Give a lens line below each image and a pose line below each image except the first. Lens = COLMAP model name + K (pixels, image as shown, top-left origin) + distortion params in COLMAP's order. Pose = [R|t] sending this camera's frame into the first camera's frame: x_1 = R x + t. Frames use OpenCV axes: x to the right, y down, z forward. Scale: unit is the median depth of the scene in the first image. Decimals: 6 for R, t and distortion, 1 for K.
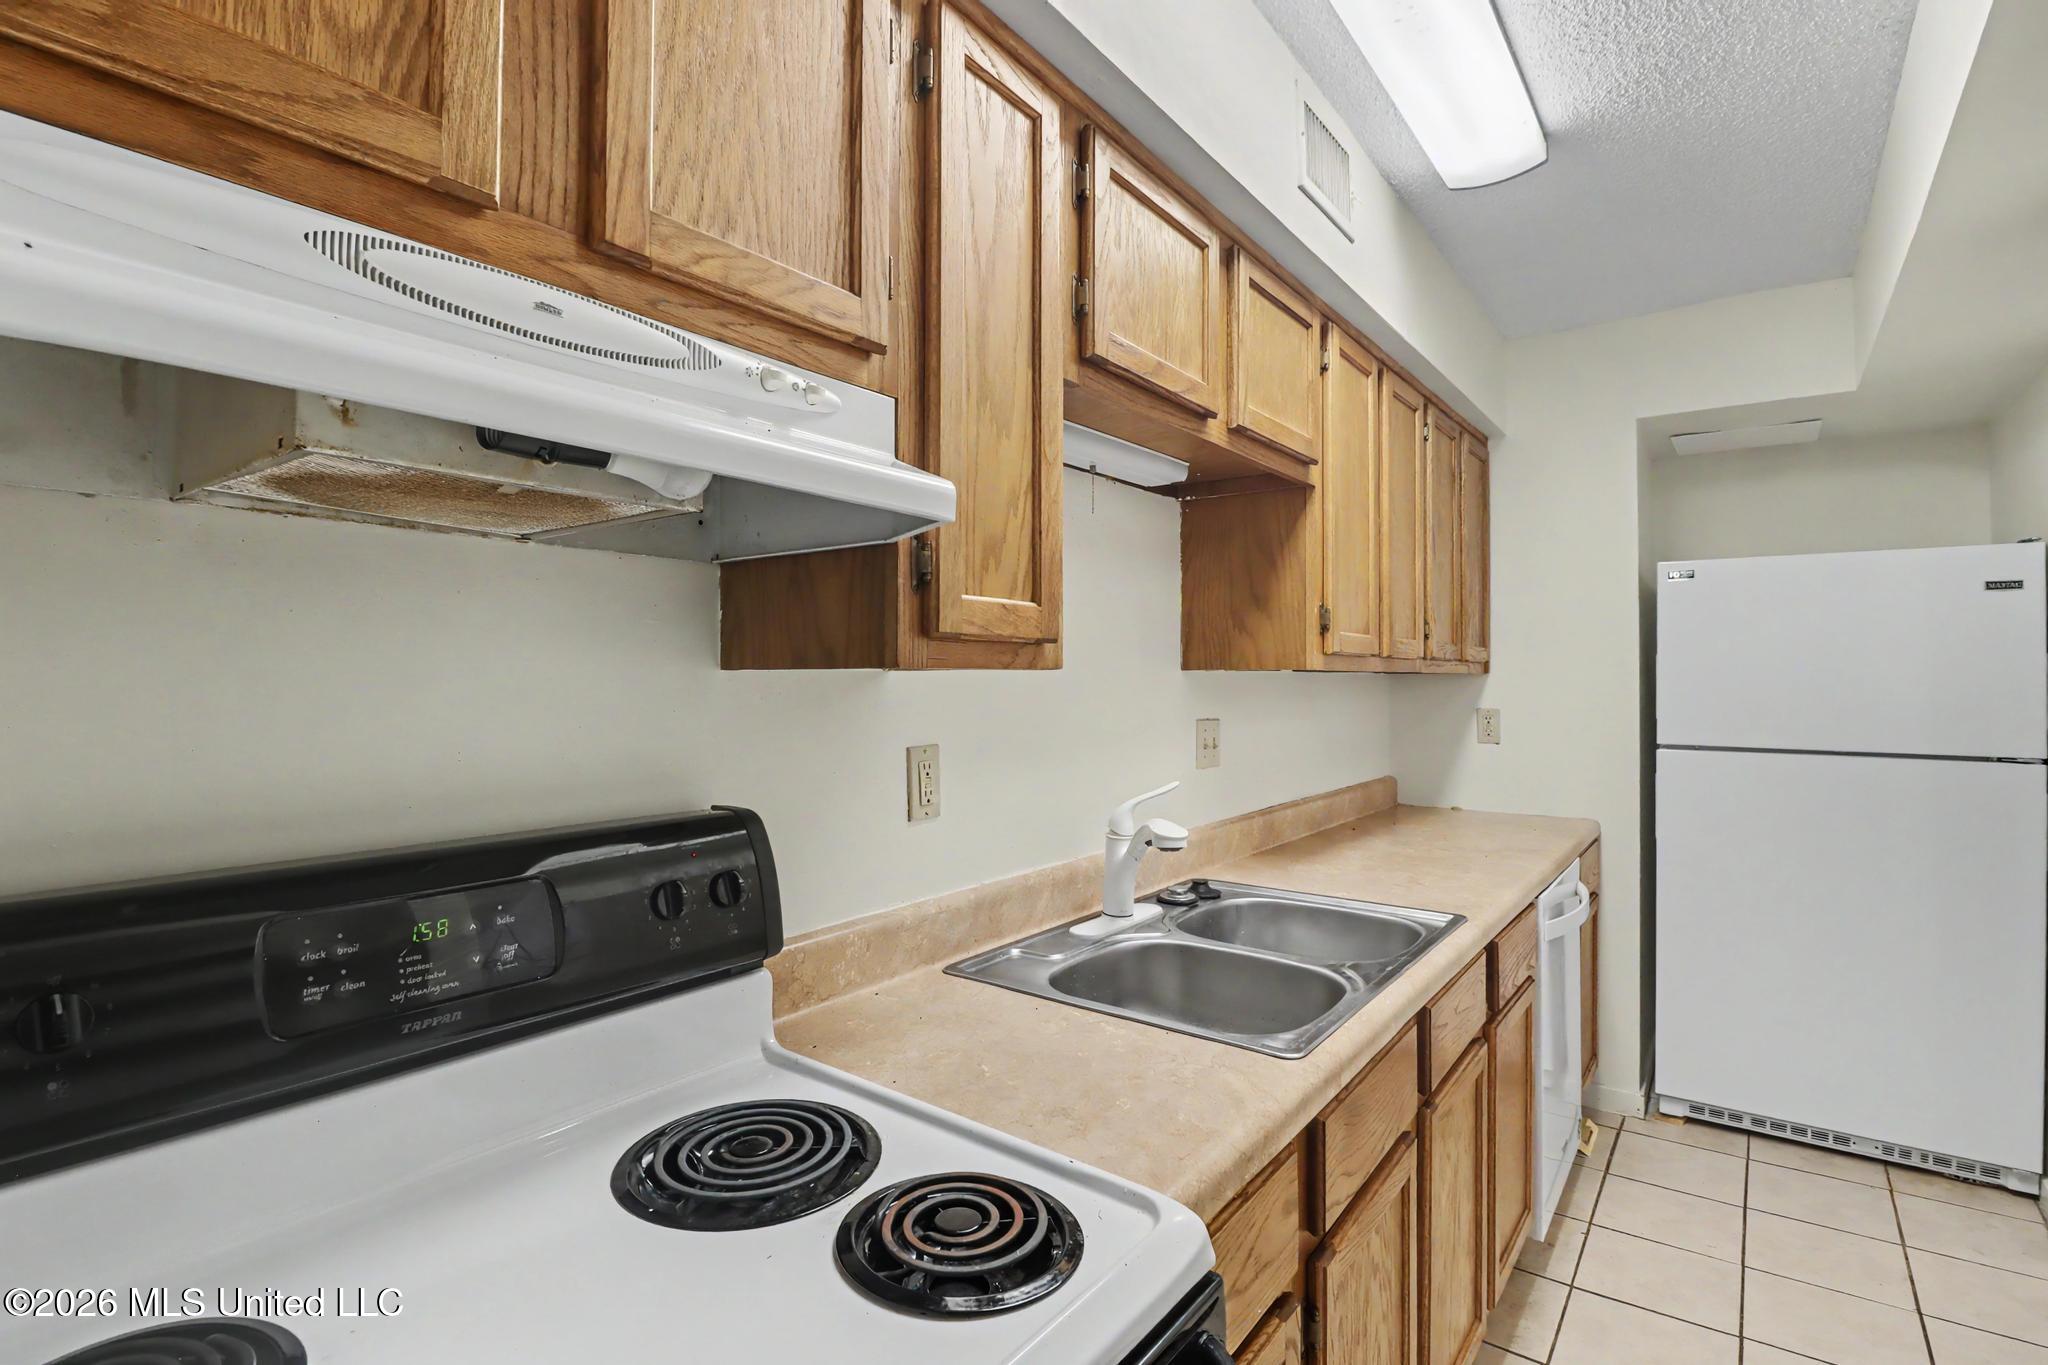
lens RADIAL K [[983.6, 0, 1021.0], [0, 983.6, 677.1], [0, 0, 1]] dist [-0.001583, -0.003720]
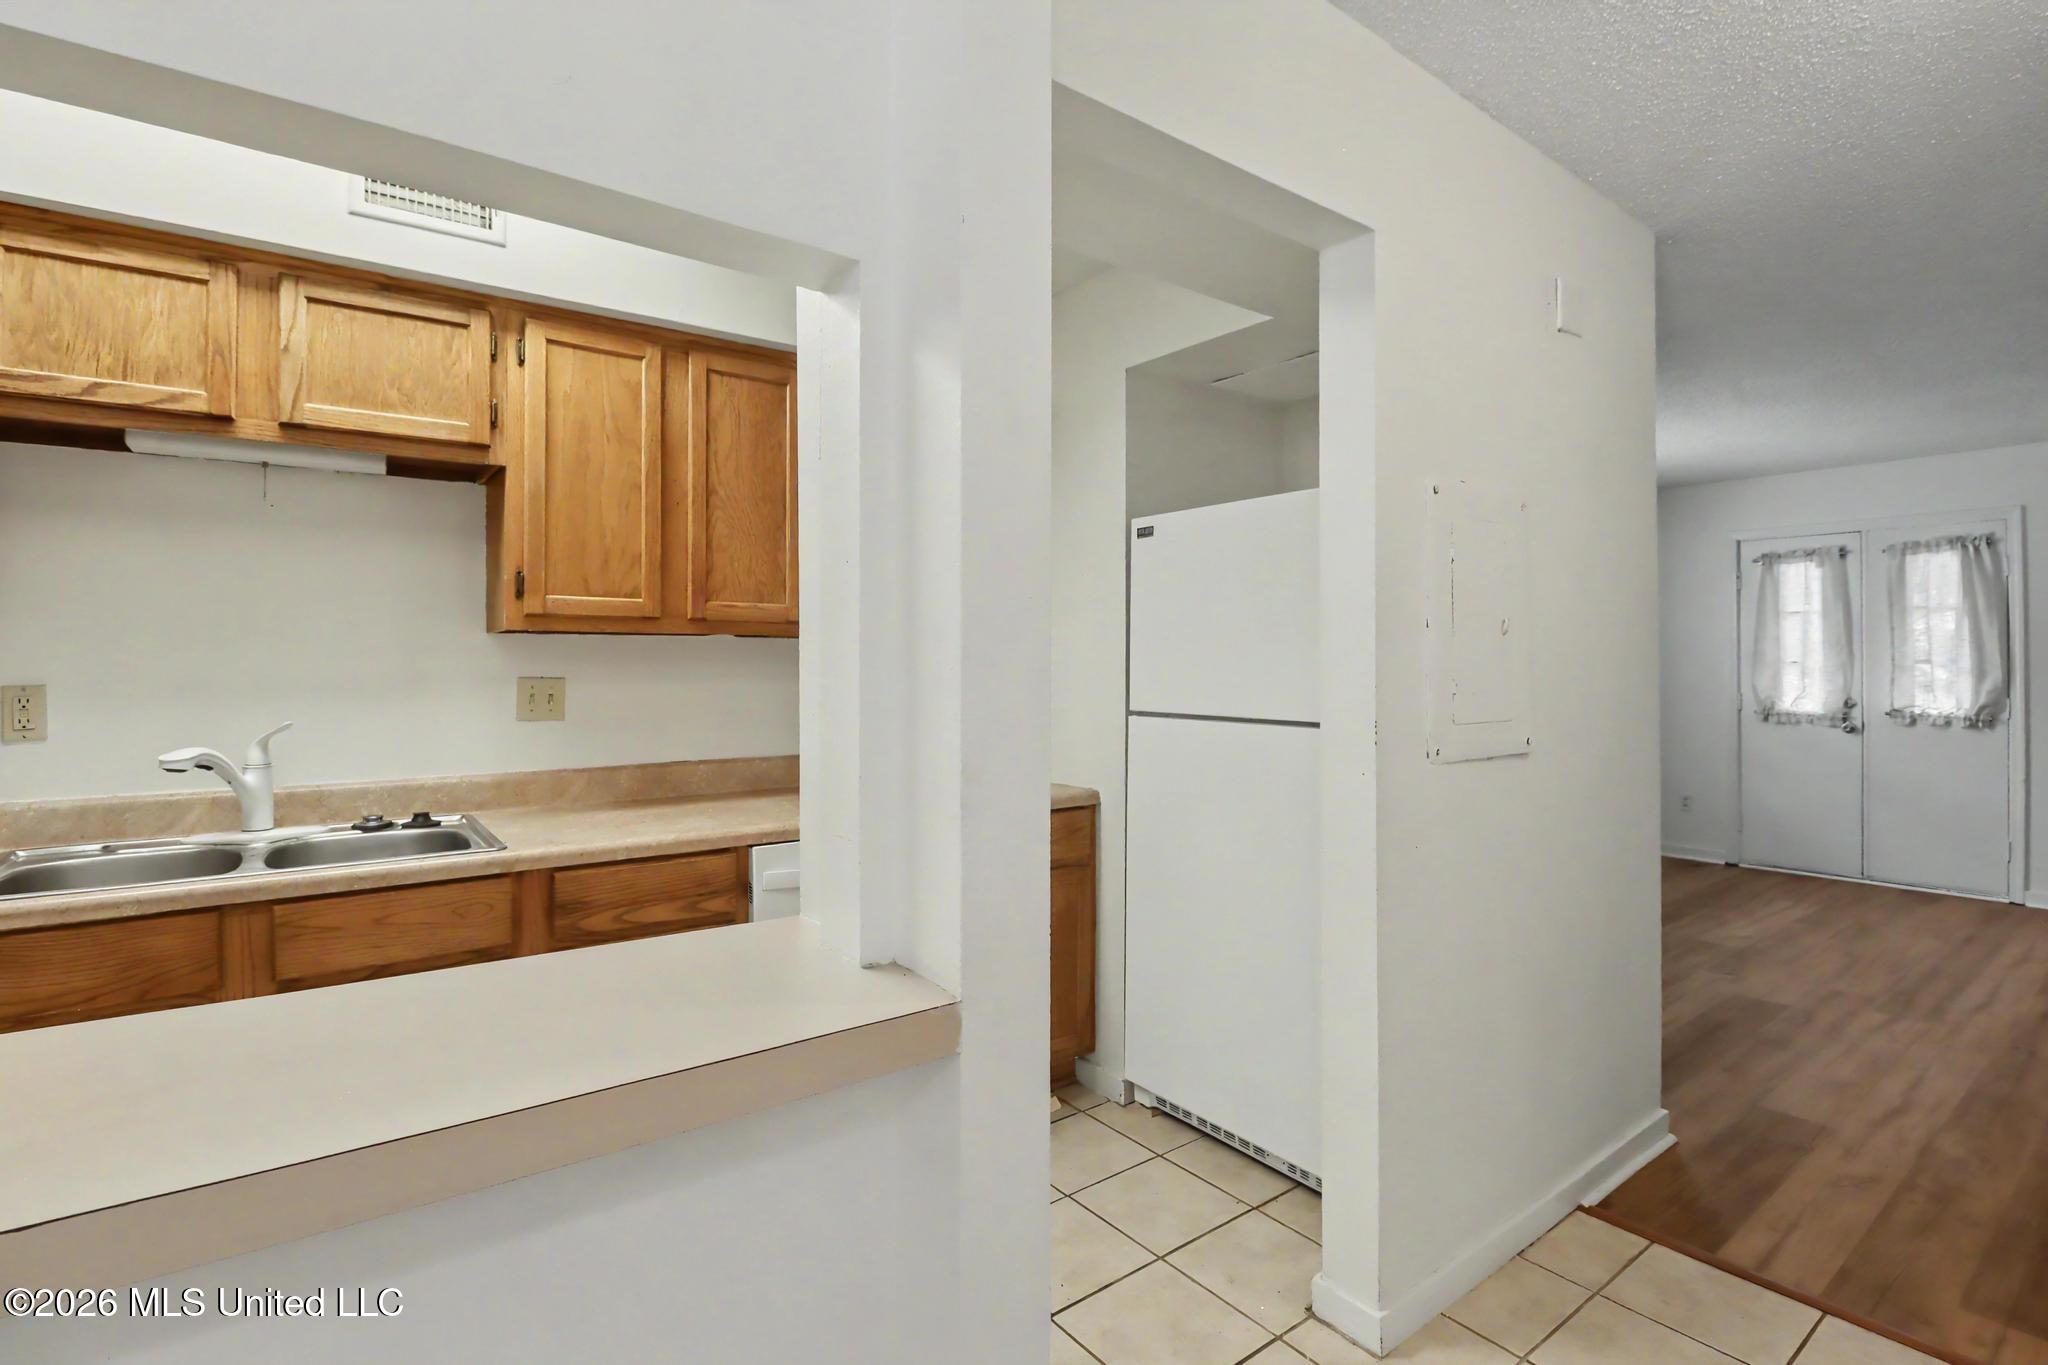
lens RADIAL K [[983.6, 0, 1022.5], [0, 983.6, 651.8], [0, 0, 1]] dist [-0.001583, -0.003720]
pose [[0.961035, 0.001947, -0.276419, 1.085507], [-0.001464, 0.999997, 0.001953, 0.013301], [0.276422, -0.001473, 0.961035, 0.081995]]
